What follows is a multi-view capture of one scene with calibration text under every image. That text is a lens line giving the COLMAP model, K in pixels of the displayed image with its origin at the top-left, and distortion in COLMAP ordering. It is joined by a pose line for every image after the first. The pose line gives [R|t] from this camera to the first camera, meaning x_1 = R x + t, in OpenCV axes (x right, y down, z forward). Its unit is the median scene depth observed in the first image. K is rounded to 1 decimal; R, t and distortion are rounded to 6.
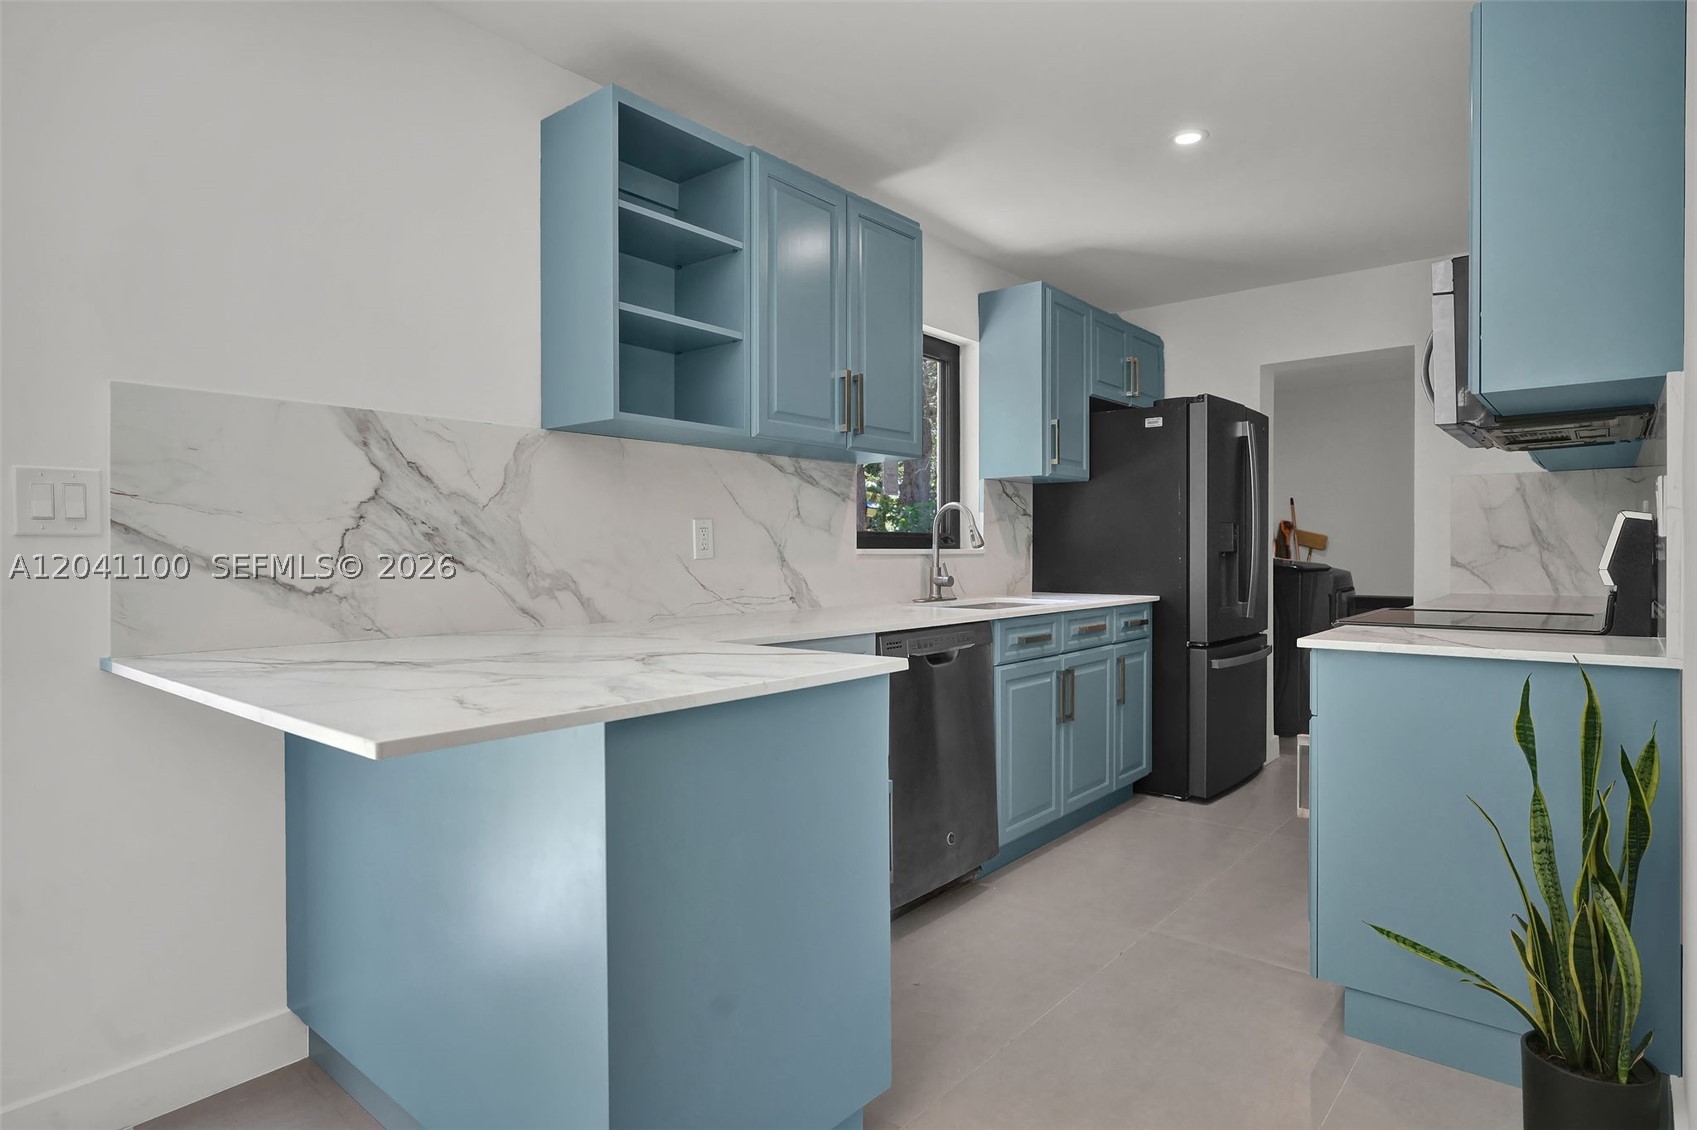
lens RADIAL K [[947.7, 0, 838.5], [0, 947.7, 550.6], [0, 0, 1]] dist [0.010692, -0.005043]
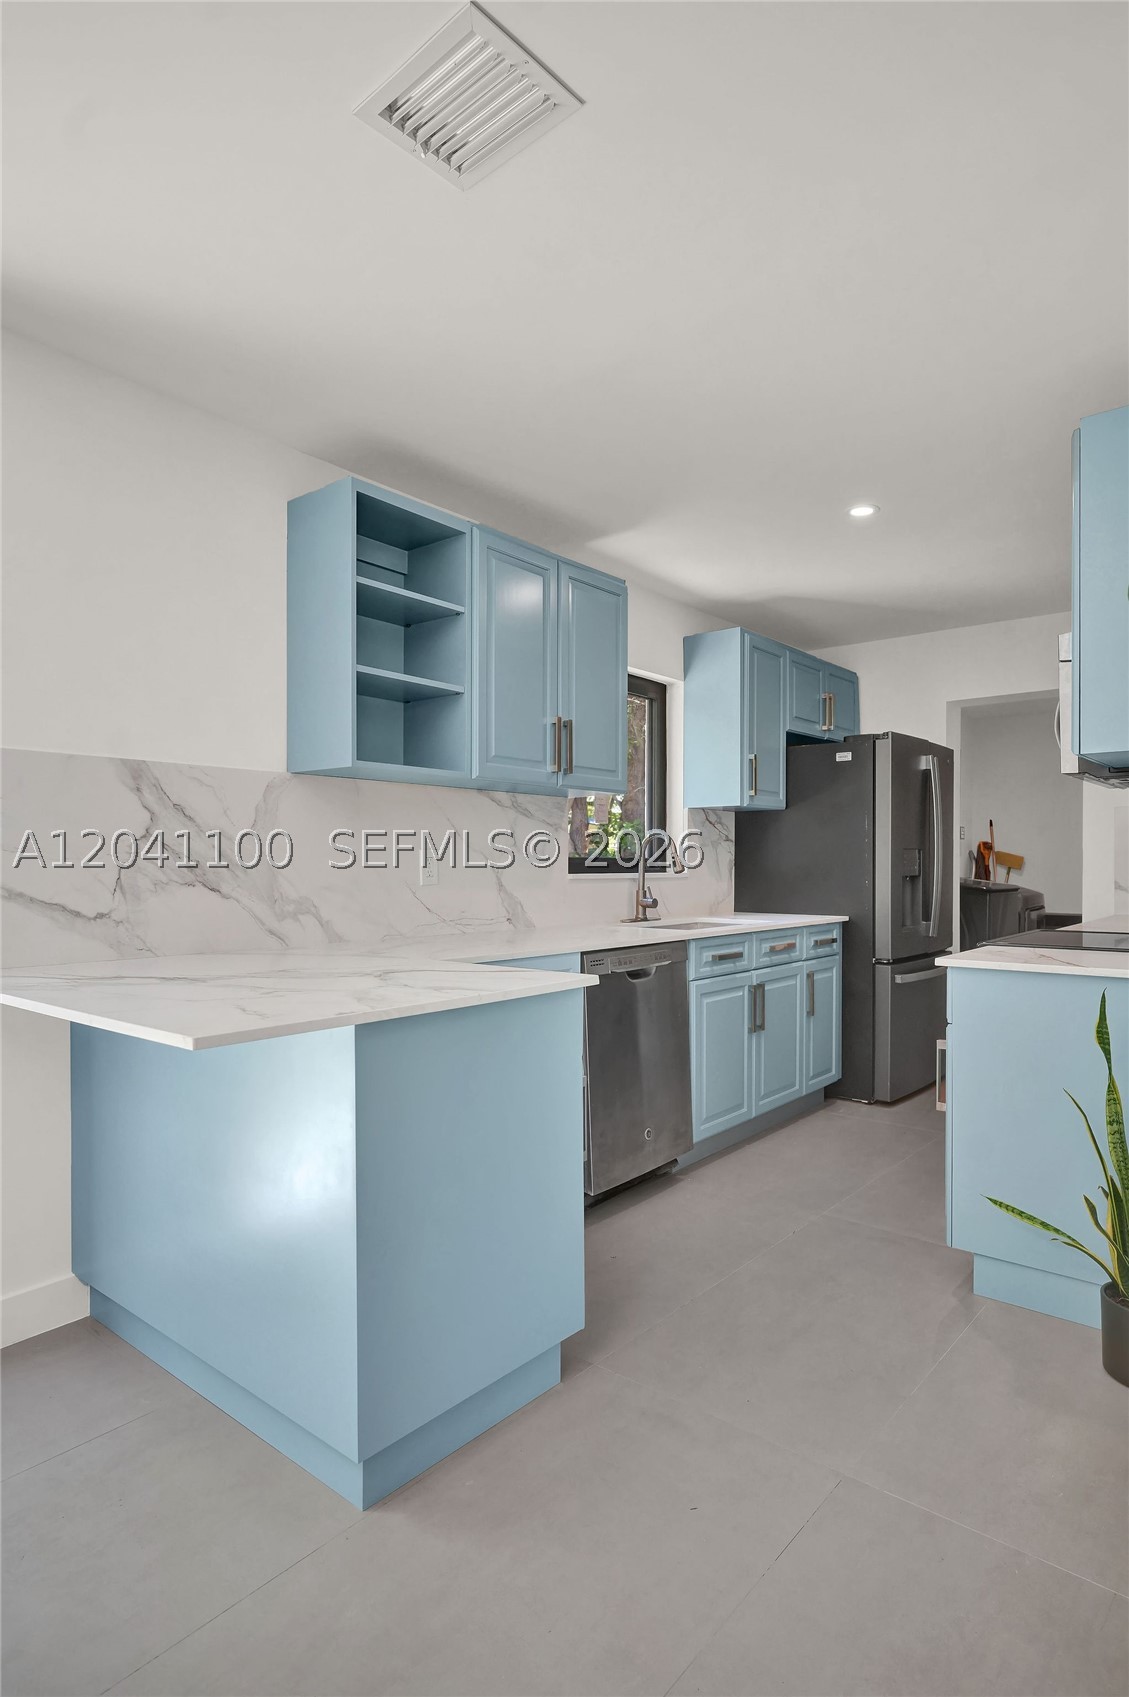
lens RADIAL K [[947.7, 0, 576.9], [0, 947.7, 865.1], [0, 0, 1]] dist [0.010692, -0.005043]
pose [[0.999862, 0.003000, 0.016316, 0.015662], [-0.003013, 0.999995, 0.000744, -0.017752], [-0.016313, -0.000793, 0.999867, -0.135200]]
